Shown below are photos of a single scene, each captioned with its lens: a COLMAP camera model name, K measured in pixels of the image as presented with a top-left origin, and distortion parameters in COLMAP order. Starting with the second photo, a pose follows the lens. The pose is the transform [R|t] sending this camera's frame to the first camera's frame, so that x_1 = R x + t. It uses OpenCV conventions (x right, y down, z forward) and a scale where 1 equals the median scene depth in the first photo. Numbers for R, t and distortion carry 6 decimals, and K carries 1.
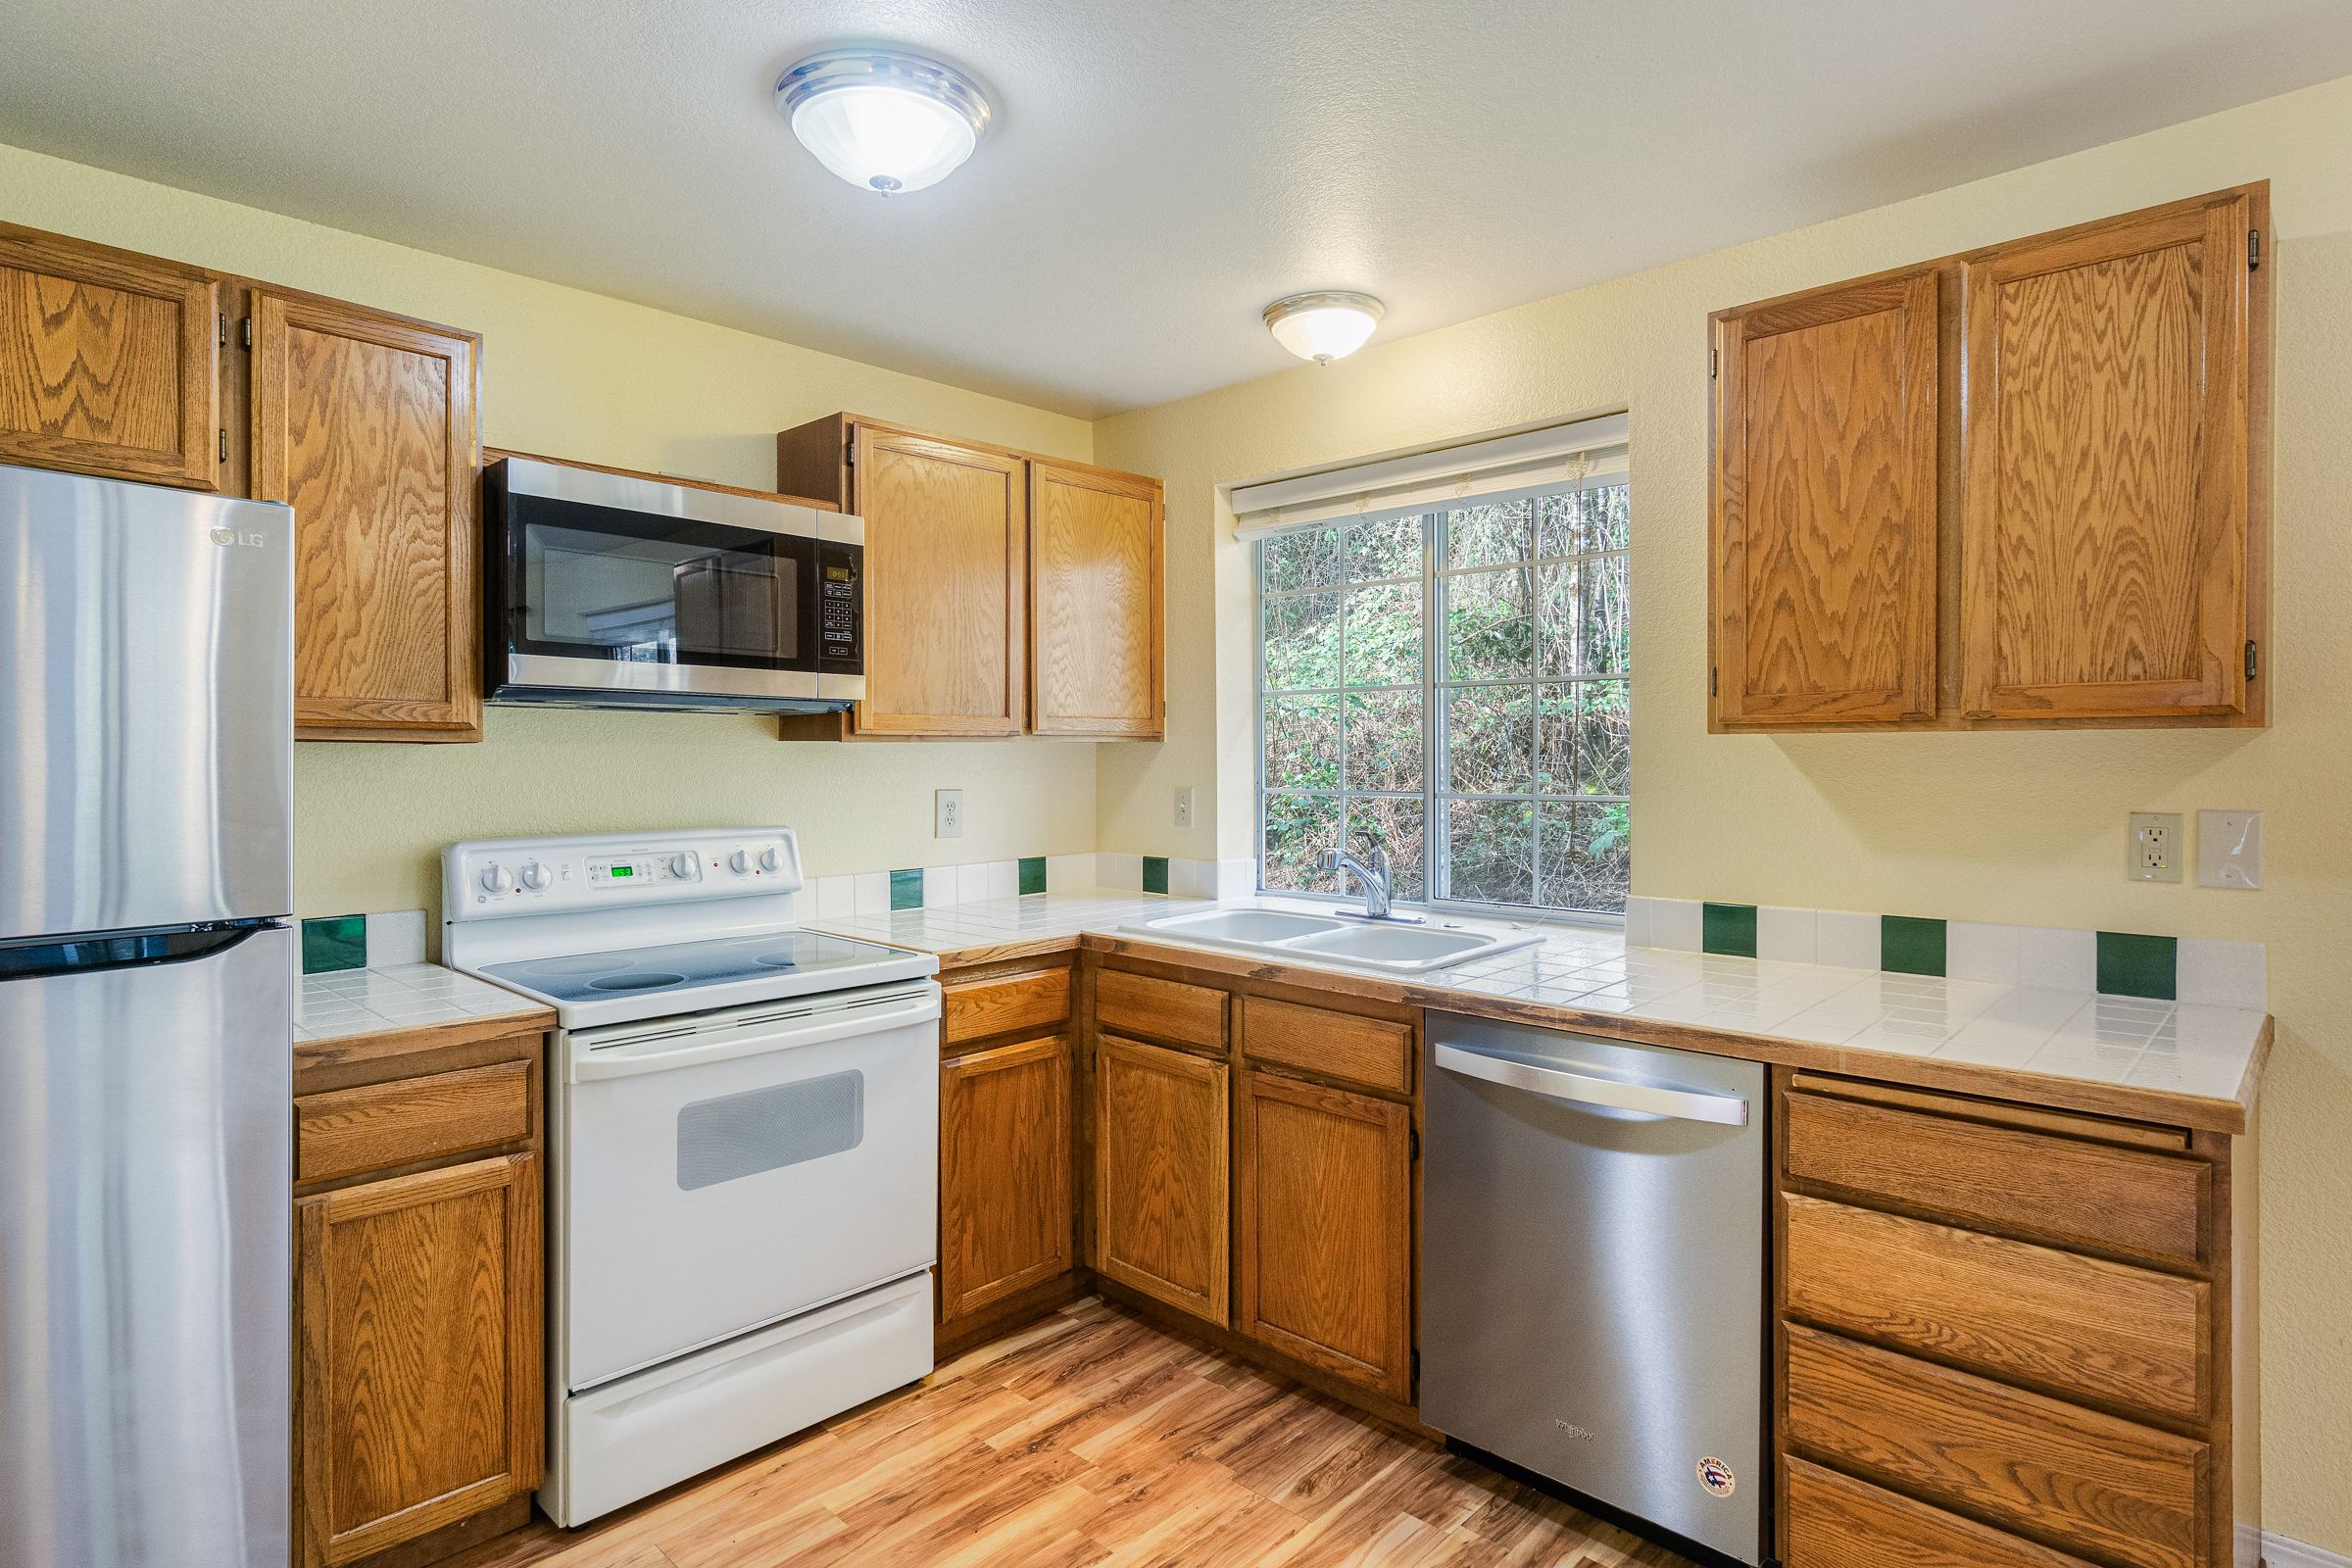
lens RADIAL K [[1244.3, 0, 1179.3], [0, 1244.3, 763.6], [0, 0, 1]] dist [-0.003192, -0.000770]
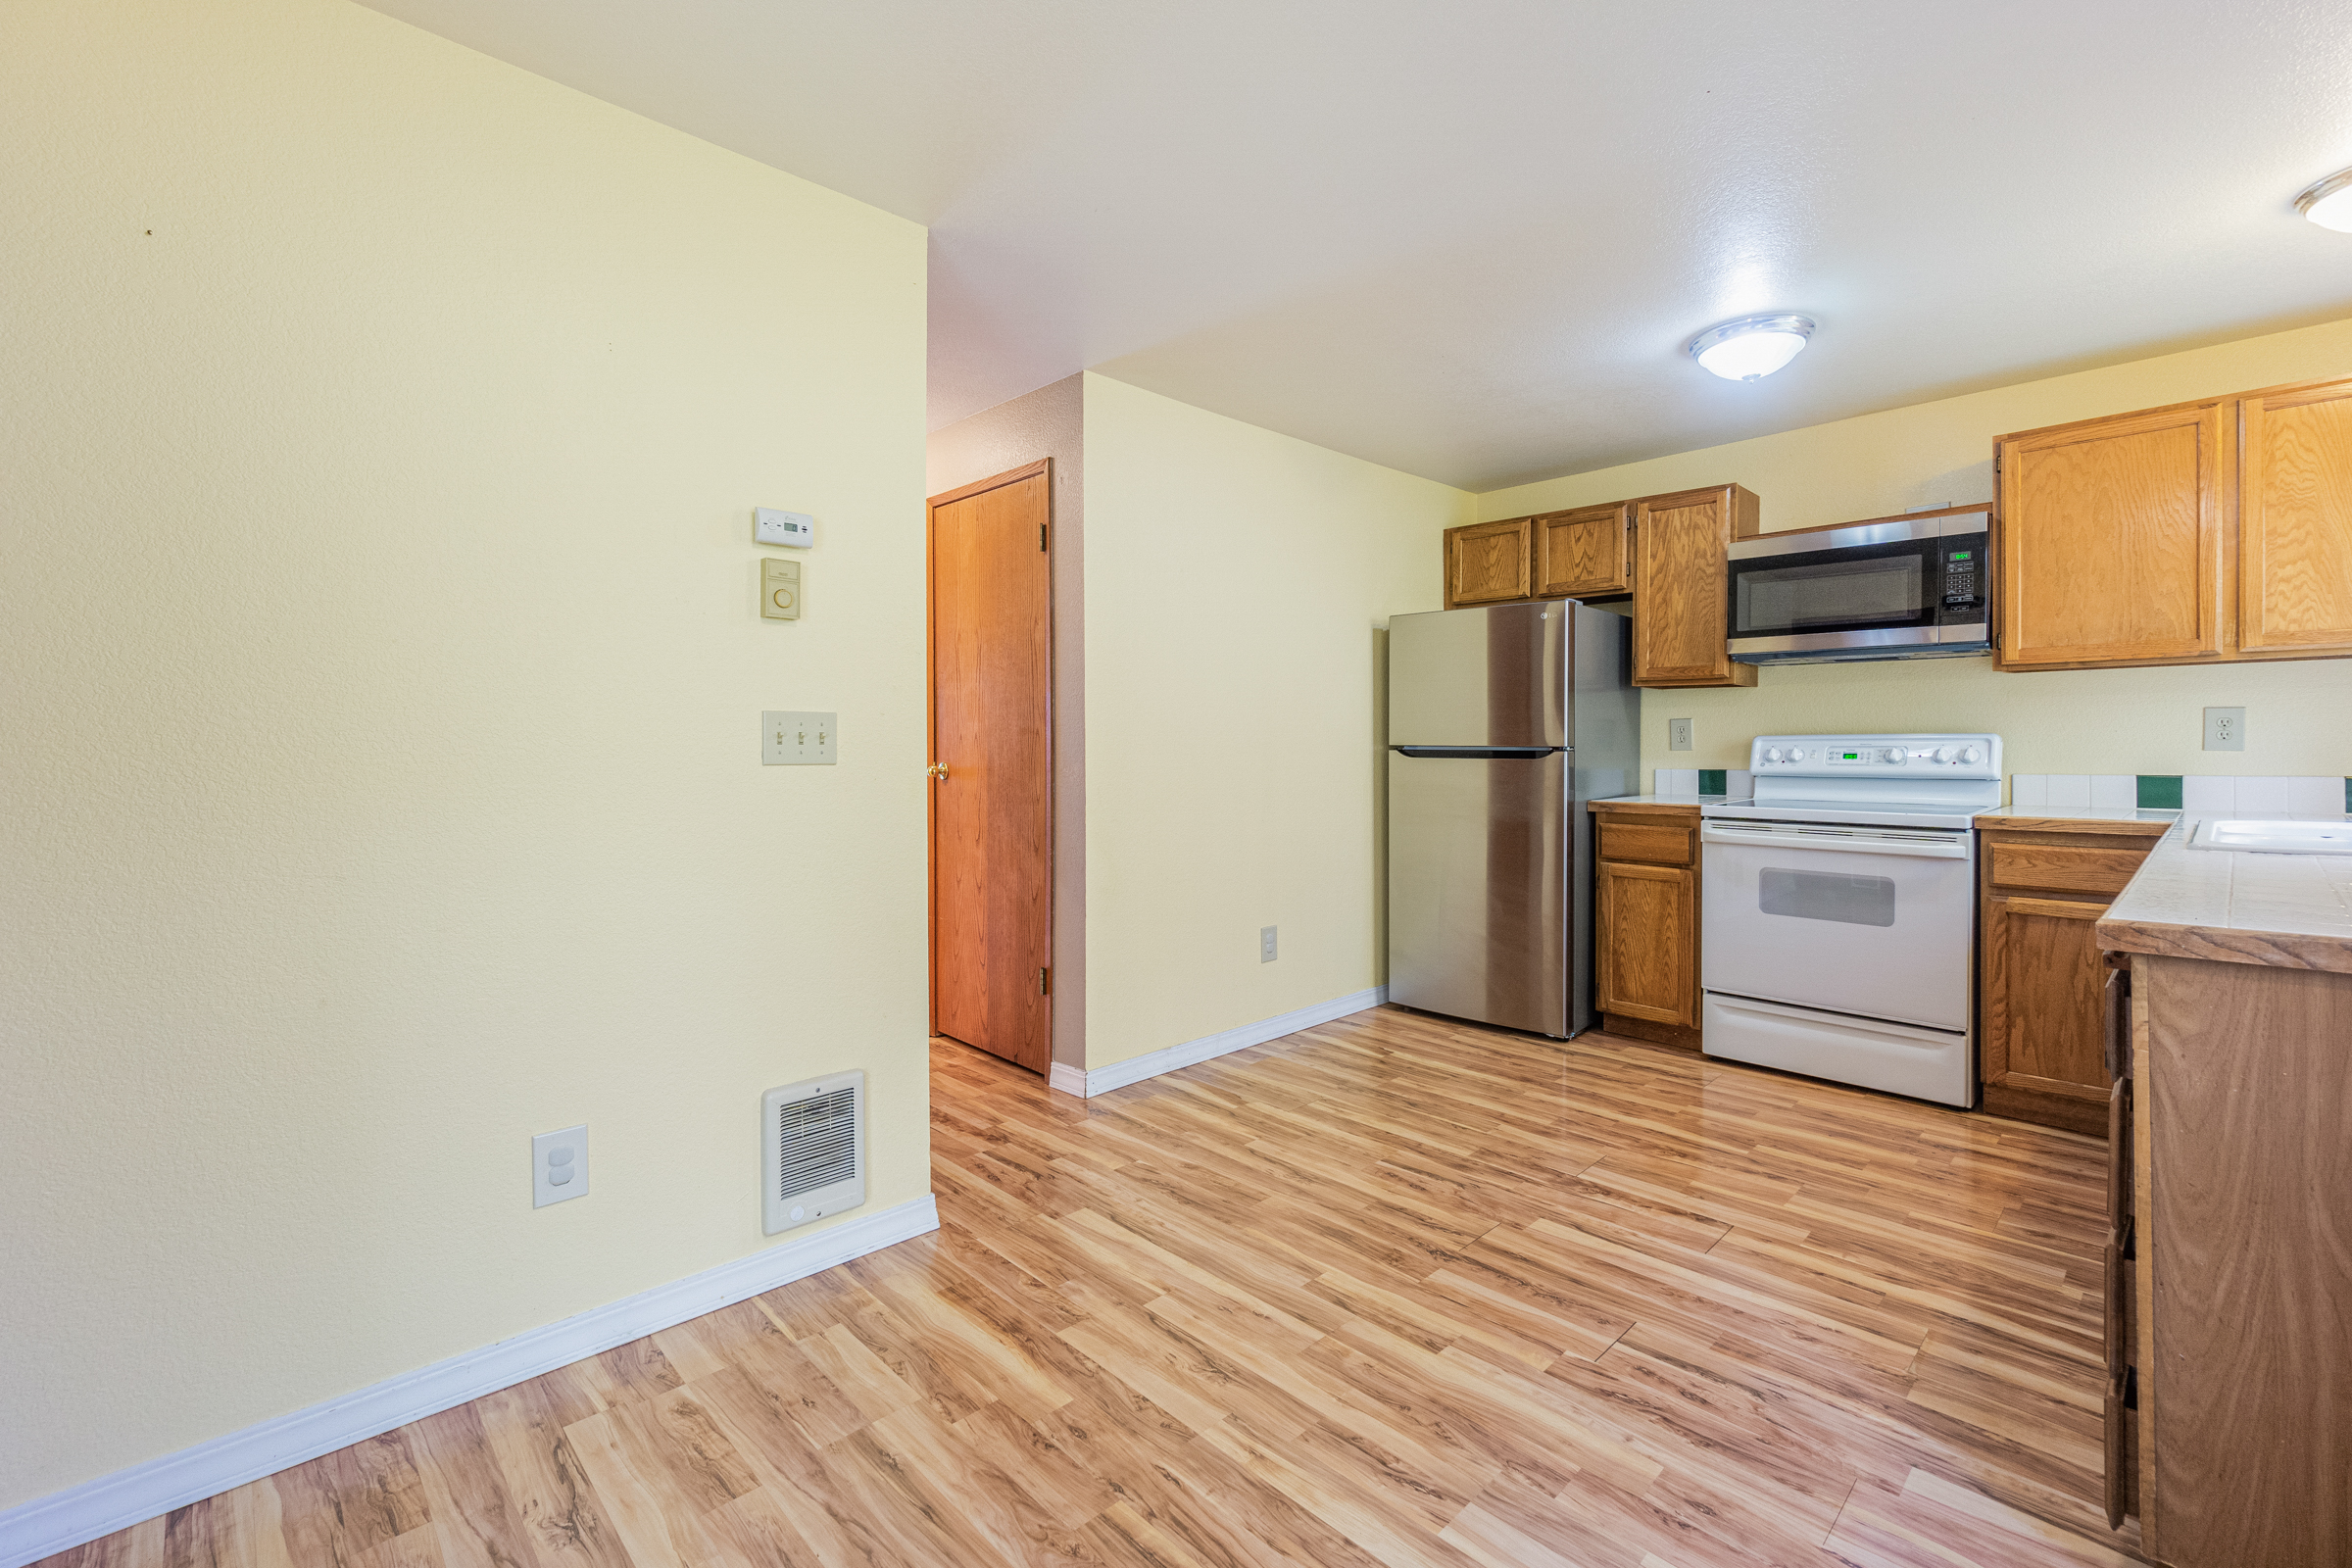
lens RADIAL K [[1017.1, 0, 1160.8], [0, 1017.1, 731.1], [0, 0, 1]] dist [-0.007195, 0.000238]
pose [[-0.056563, -0.011104, -0.998337, 1.172996], [-0.002054, 0.999937, -0.011005, 0.082491], [0.998397, 0.001428, -0.056582, 0.161900]]
